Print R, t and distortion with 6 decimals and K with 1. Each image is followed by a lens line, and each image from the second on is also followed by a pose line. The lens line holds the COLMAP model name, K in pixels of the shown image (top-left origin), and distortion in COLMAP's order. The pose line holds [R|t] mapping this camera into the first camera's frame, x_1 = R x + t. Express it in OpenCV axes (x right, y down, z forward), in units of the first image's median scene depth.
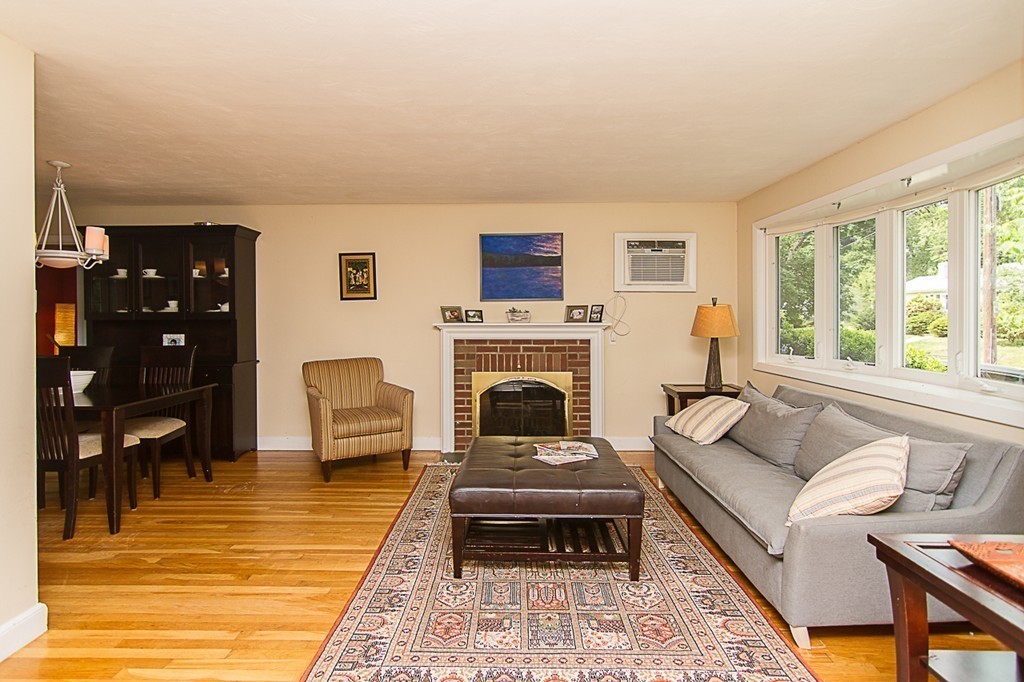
lens RADIAL K [[528.3, 0, 507.9], [0, 528.3, 323.3], [0, 0, 1]] dist [-0.000518, -0.000255]
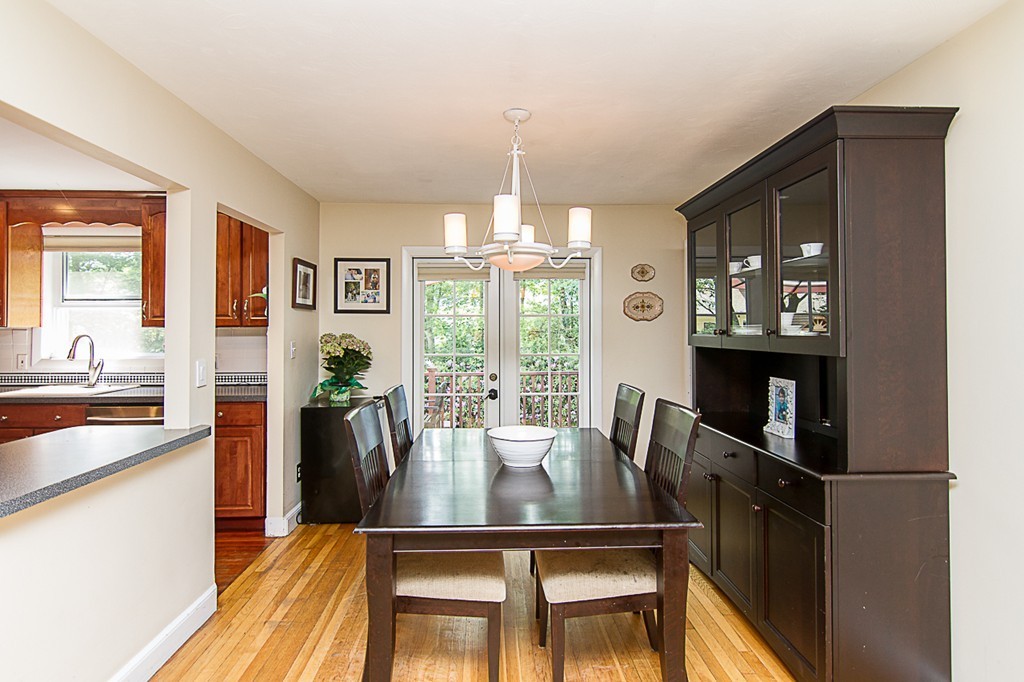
lens RADIAL K [[528.3, 0, 507.9], [0, 528.3, 323.3], [0, 0, 1]] dist [-0.000518, -0.000255]
pose [[0.049604, -0.007452, -0.998741, -0.141450], [-0.011325, 0.999904, -0.008023, -0.025359], [0.998705, 0.011708, 0.049515, 0.718808]]
